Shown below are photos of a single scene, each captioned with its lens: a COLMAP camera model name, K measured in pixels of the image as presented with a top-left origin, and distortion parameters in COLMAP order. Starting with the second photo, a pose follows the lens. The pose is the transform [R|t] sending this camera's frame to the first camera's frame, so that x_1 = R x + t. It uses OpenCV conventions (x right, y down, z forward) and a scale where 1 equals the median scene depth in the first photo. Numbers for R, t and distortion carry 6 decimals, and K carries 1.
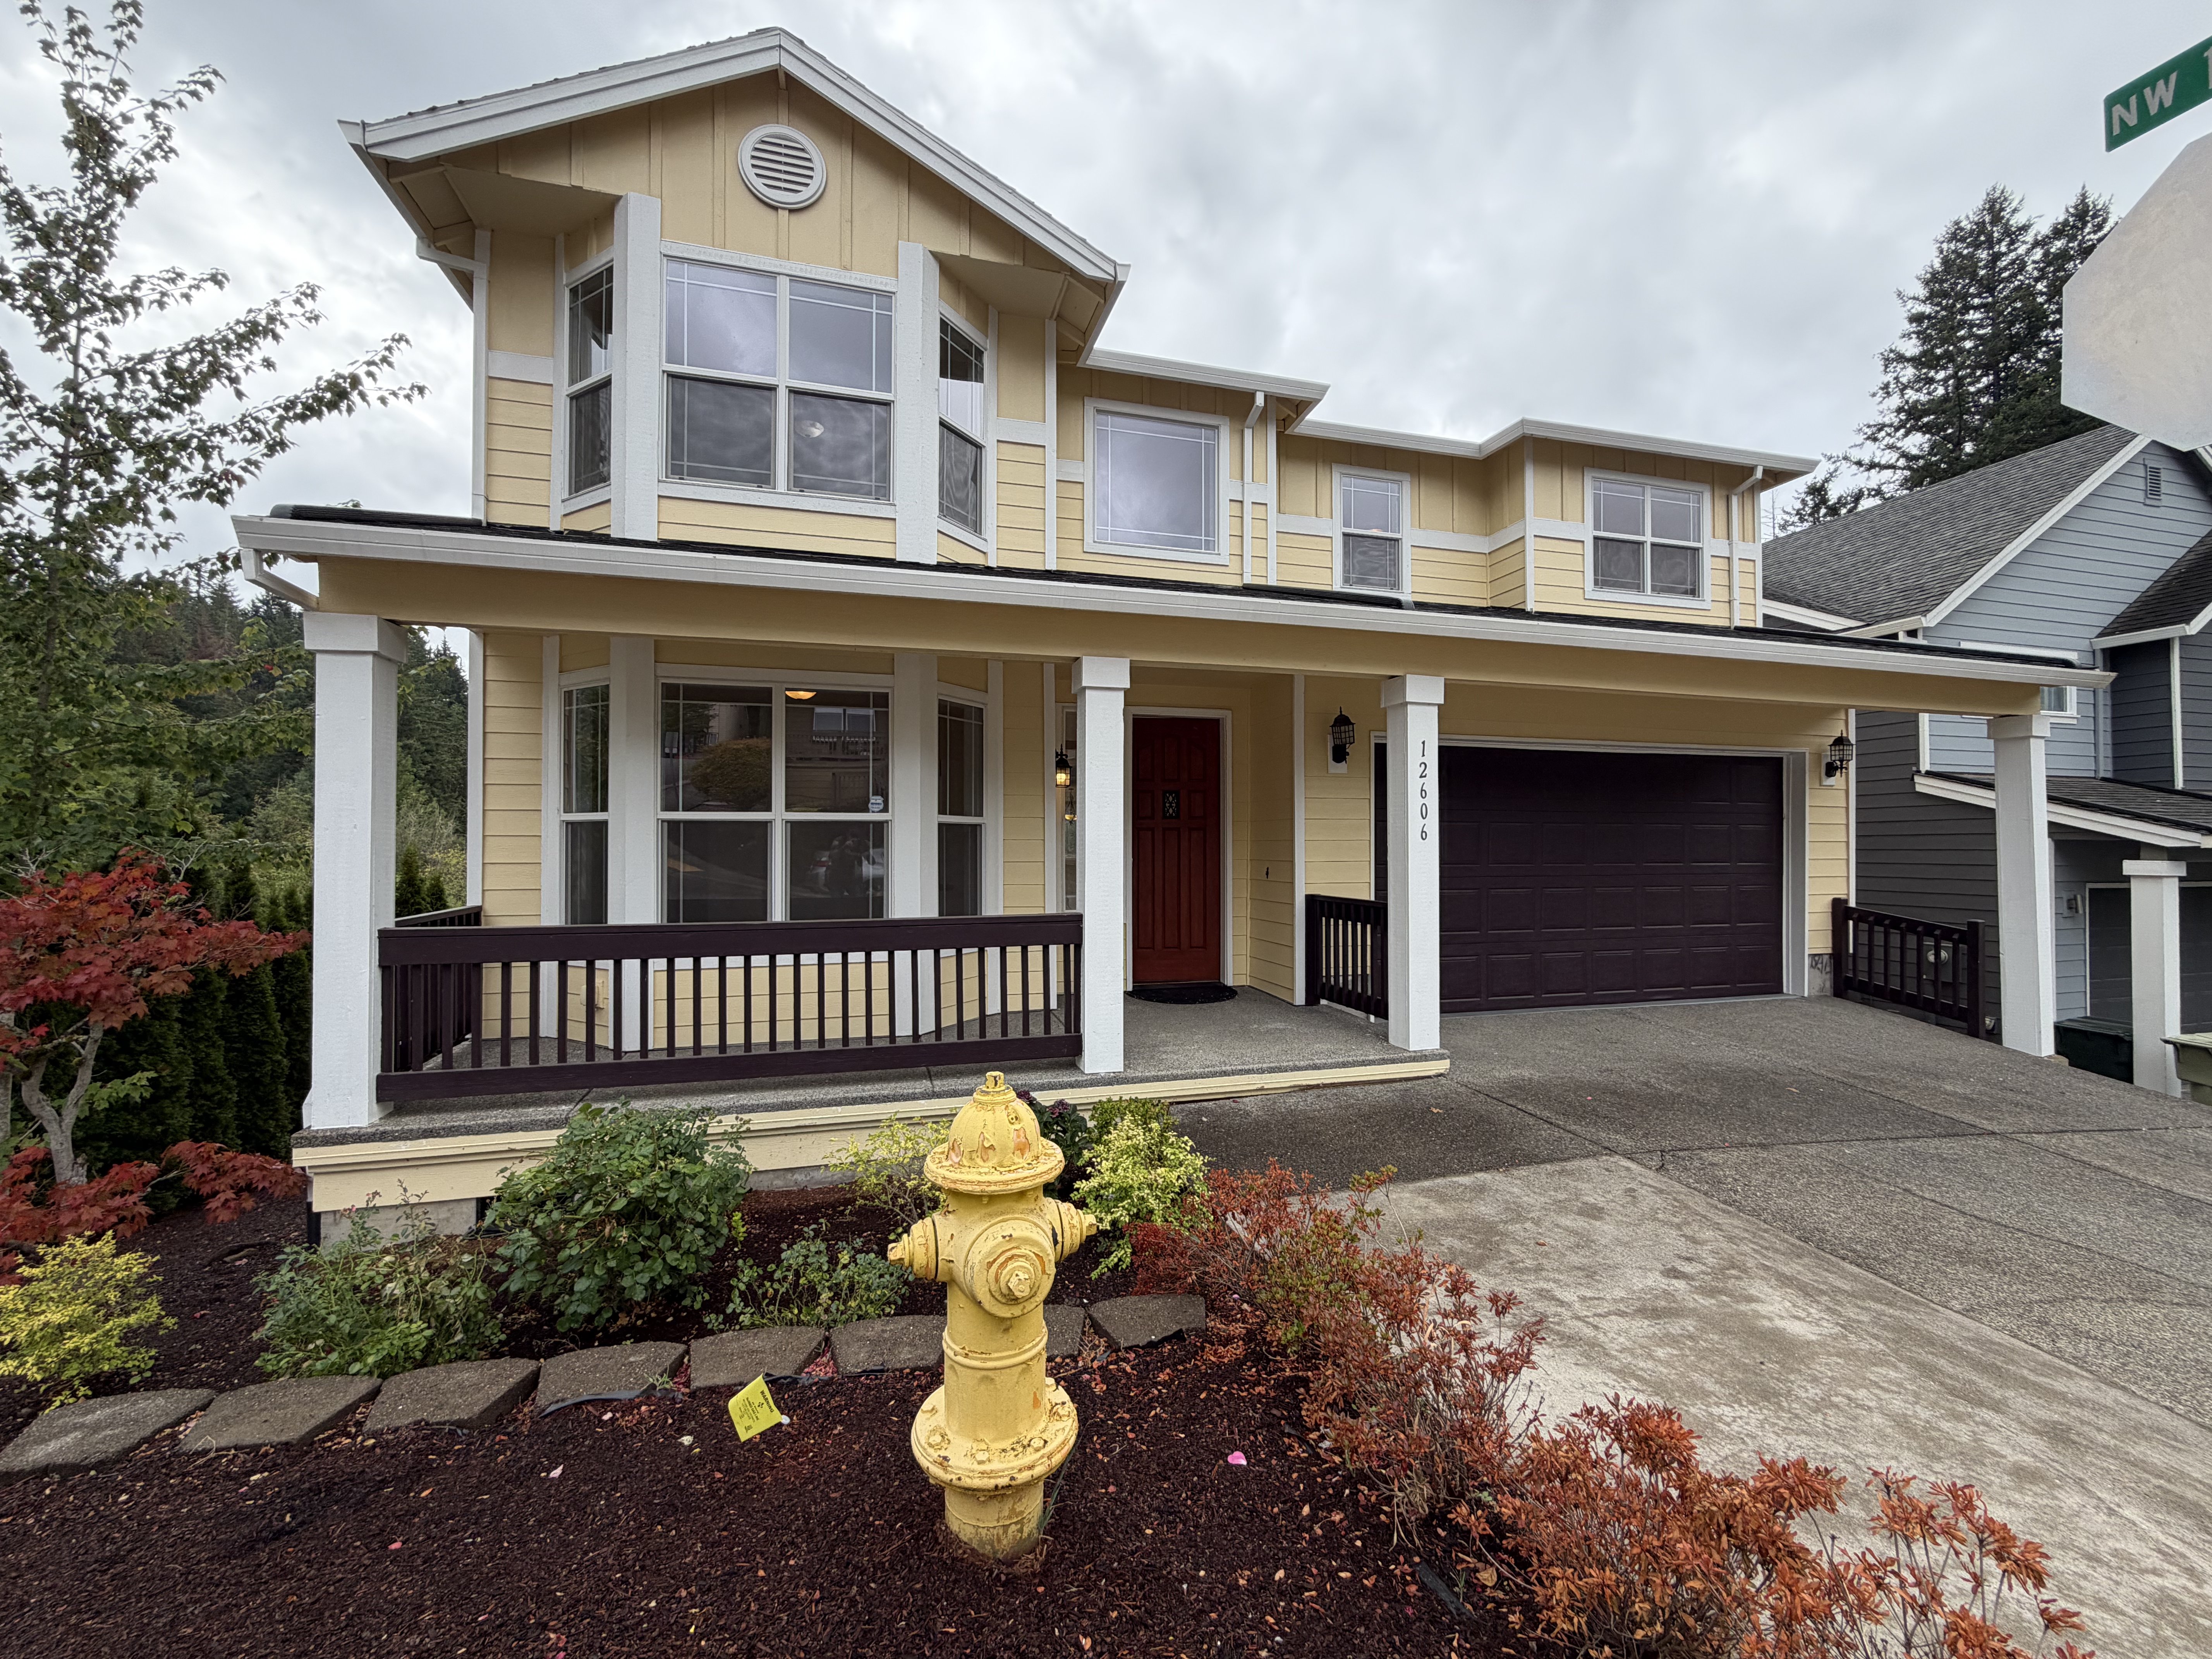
lens RADIAL K [[889.9, 0, 1106.0], [0, 889.9, 829.5], [0, 0, 1]] dist [0.000185, -0.000141]
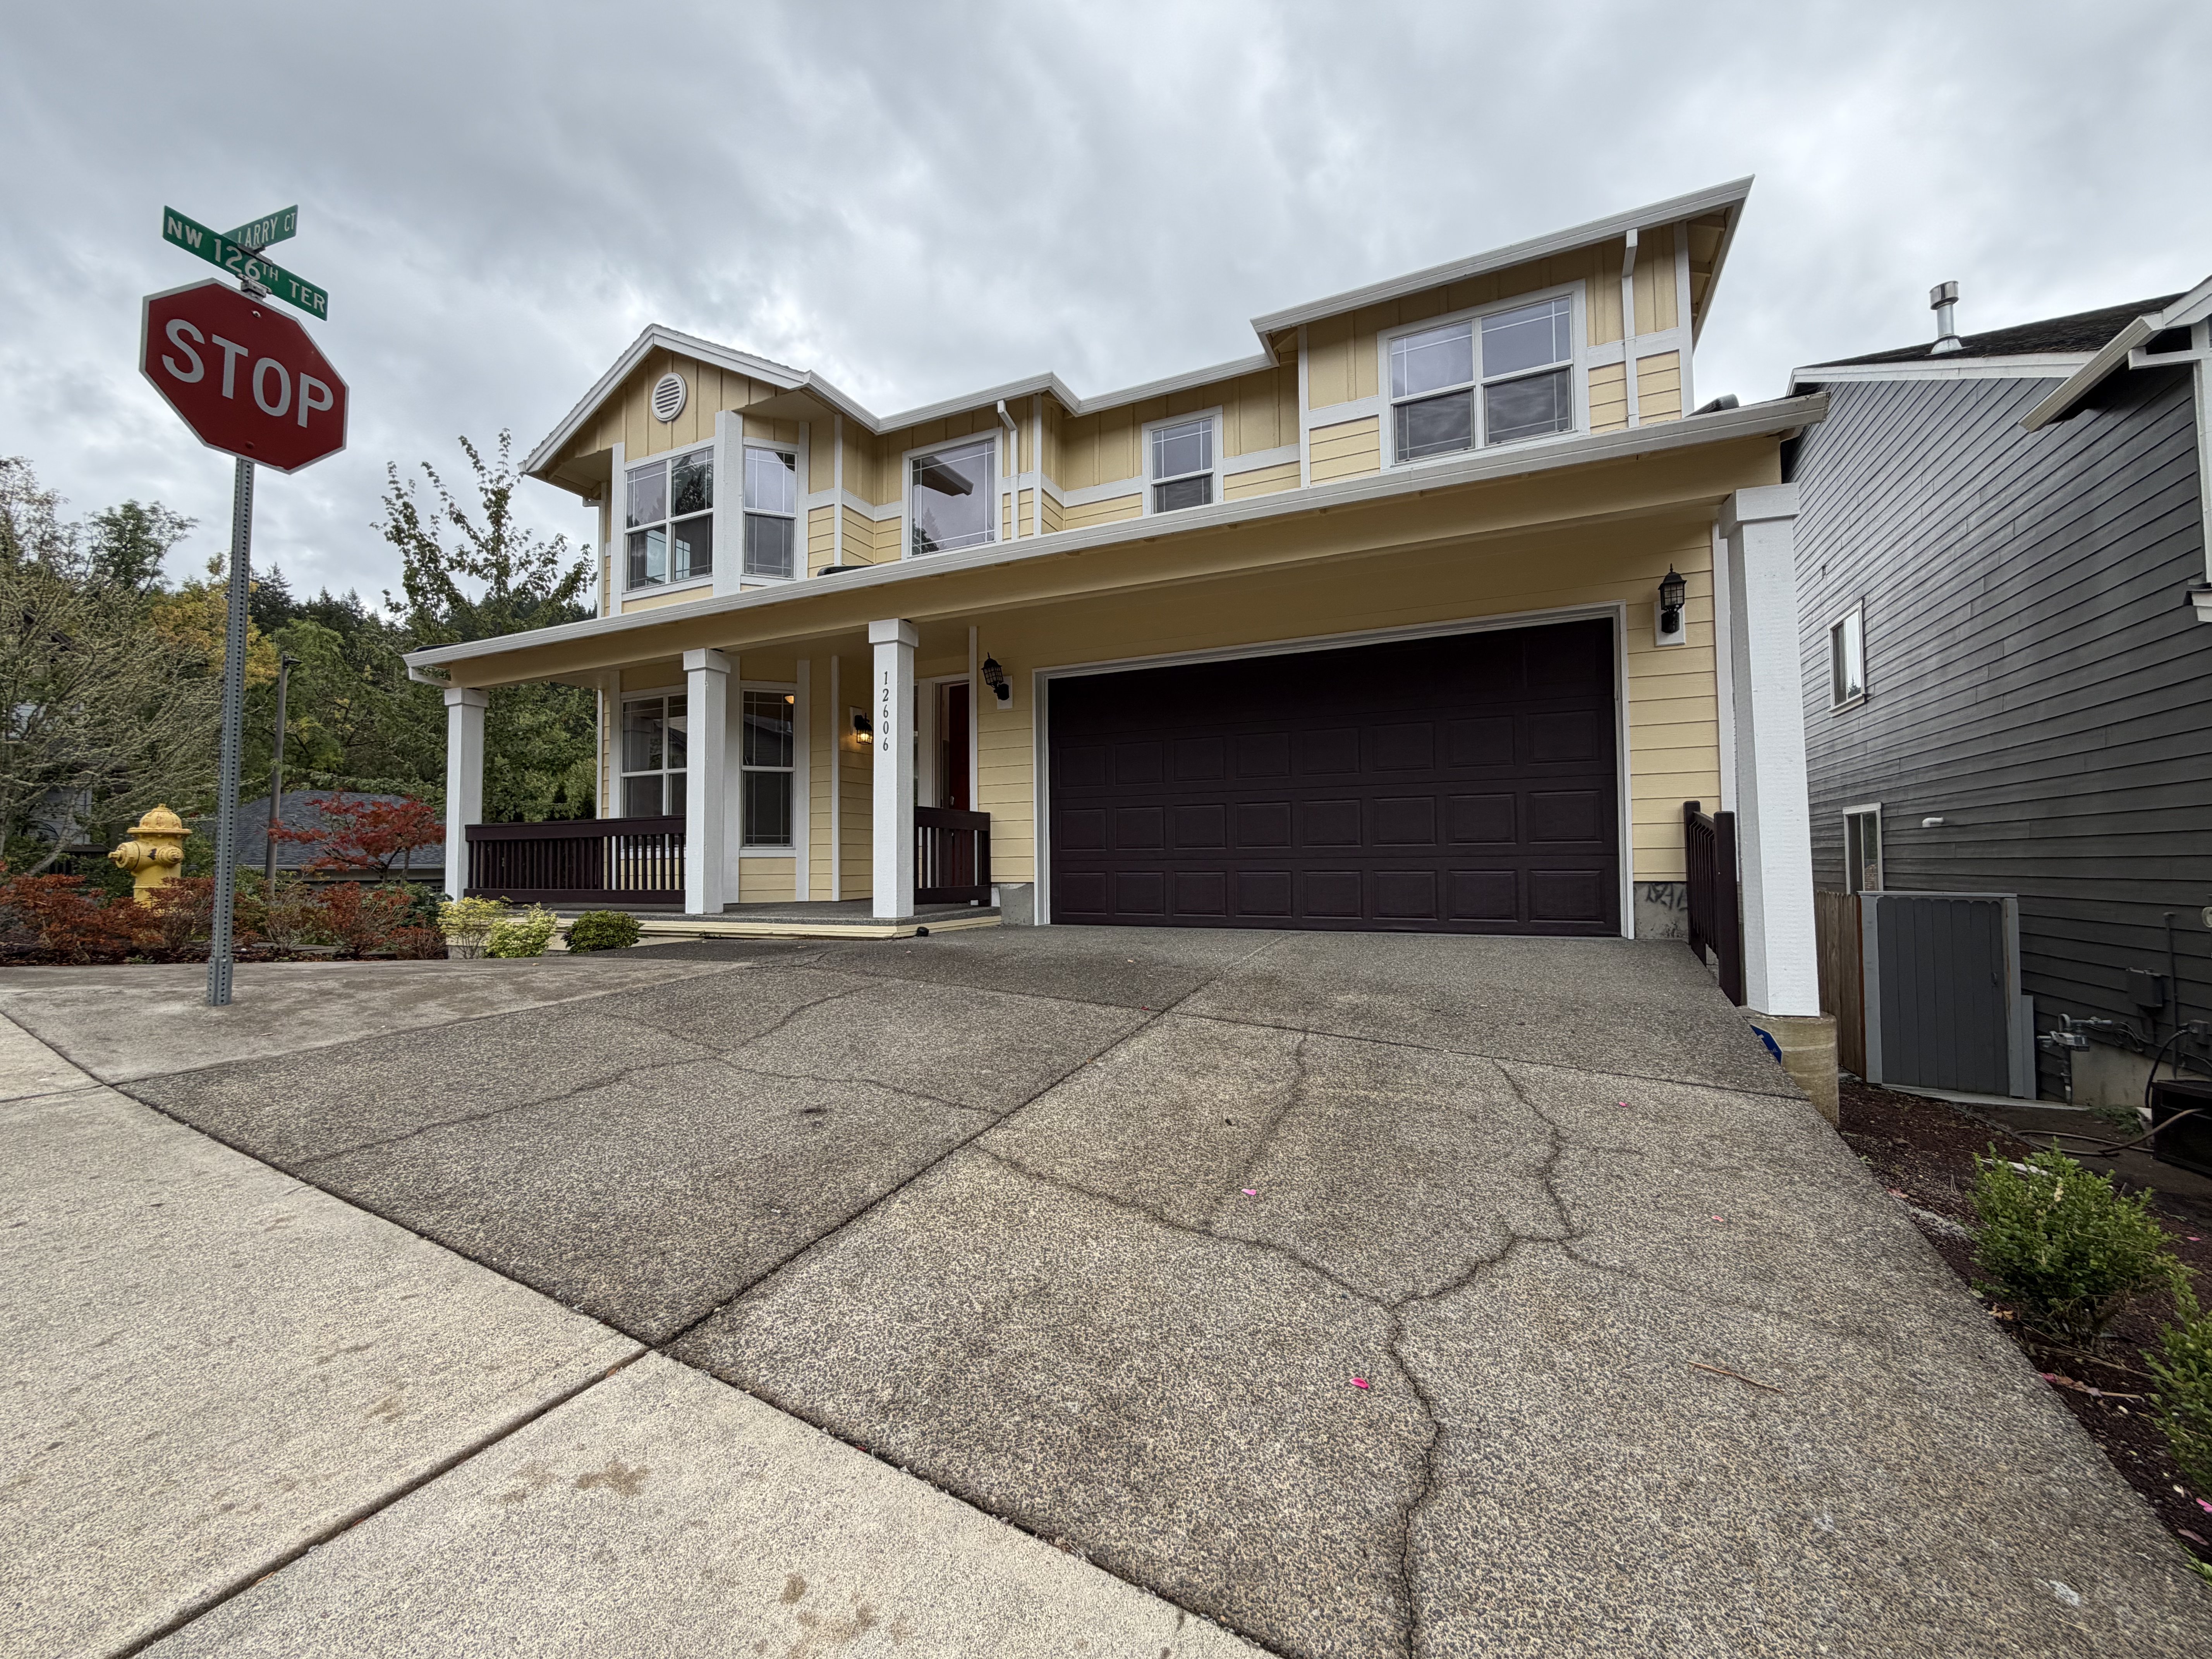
lens RADIAL K [[877.6, 0, 1106.0], [0, 877.6, 829.5], [0, 0, 1]] dist [-0.000715, -0.000090]
pose [[0.759741, -0.033642, -0.649355, 1.178068], [0.020230, 0.999400, -0.028107, 0.138630], [0.649911, 0.008217, 0.759966, 0.227522]]
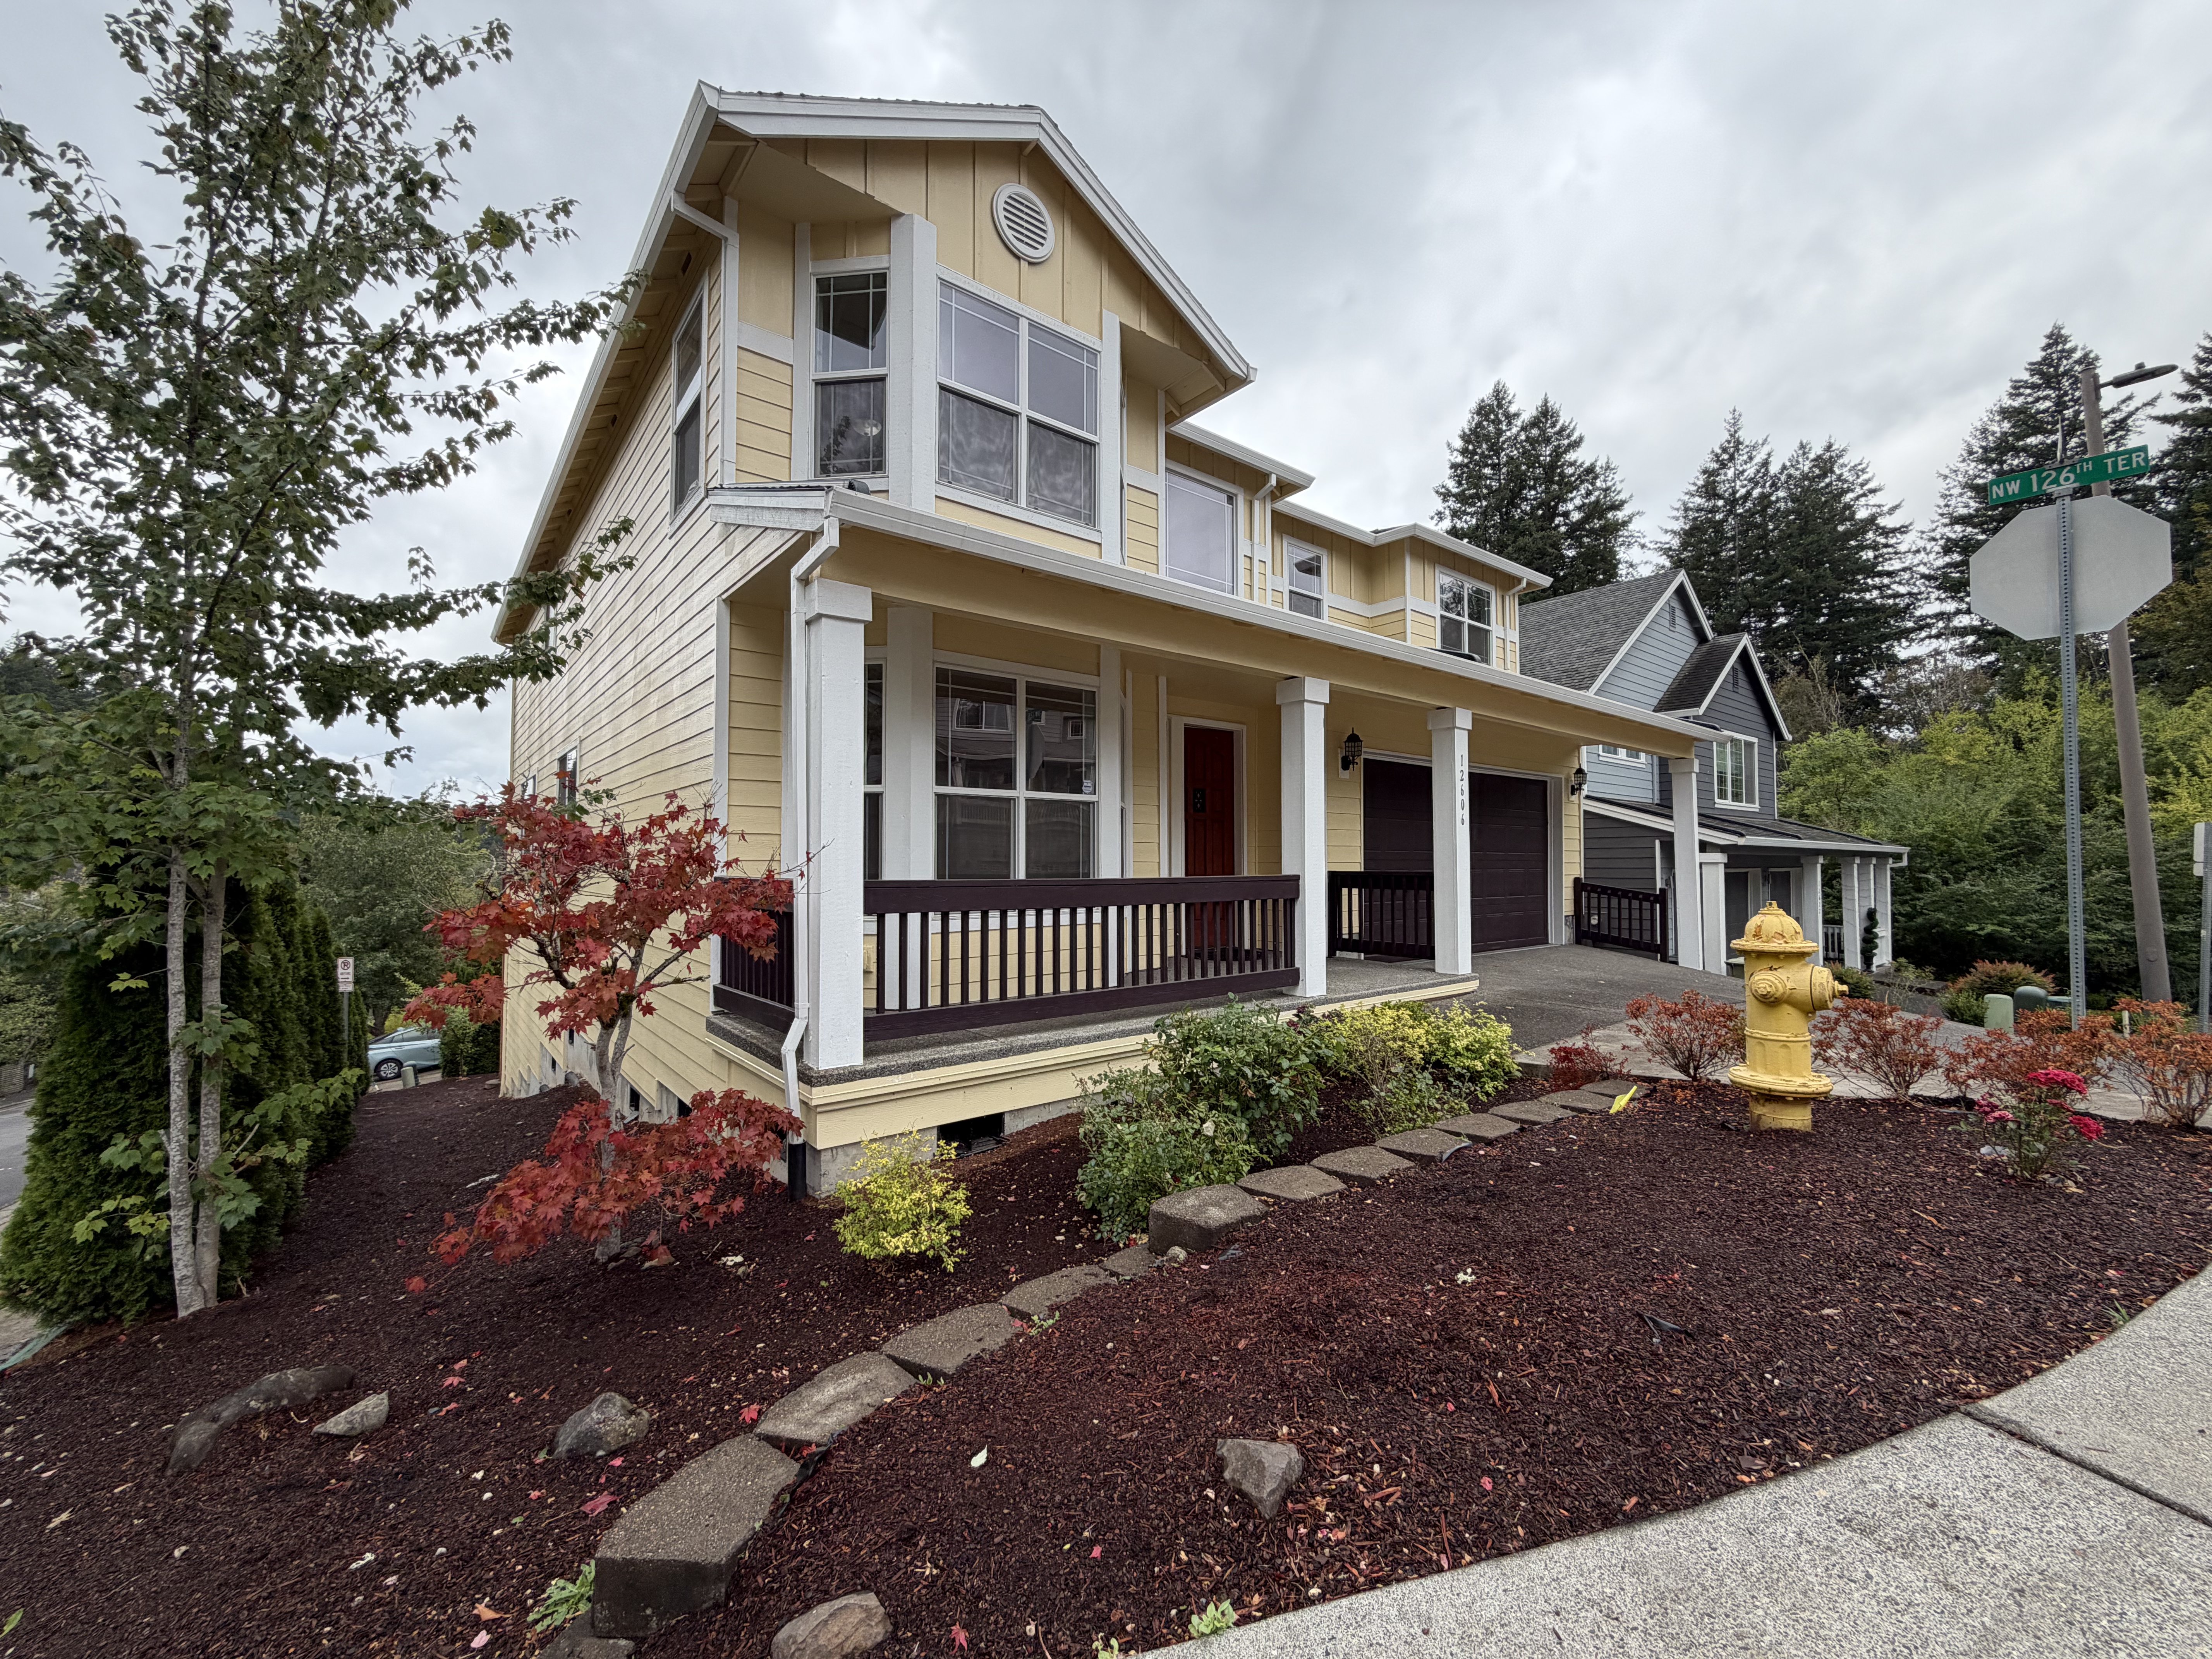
lens RADIAL K [[877.6, 0, 1106.0], [0, 877.6, 829.5], [0, 0, 1]] dist [-0.000715, -0.000090]
pose [[0.921593, 0.015558, 0.387845, -0.597624], [-0.008384, 0.999761, -0.020181, 0.043953], [-0.388067, 0.015347, 0.921503, -0.052278]]
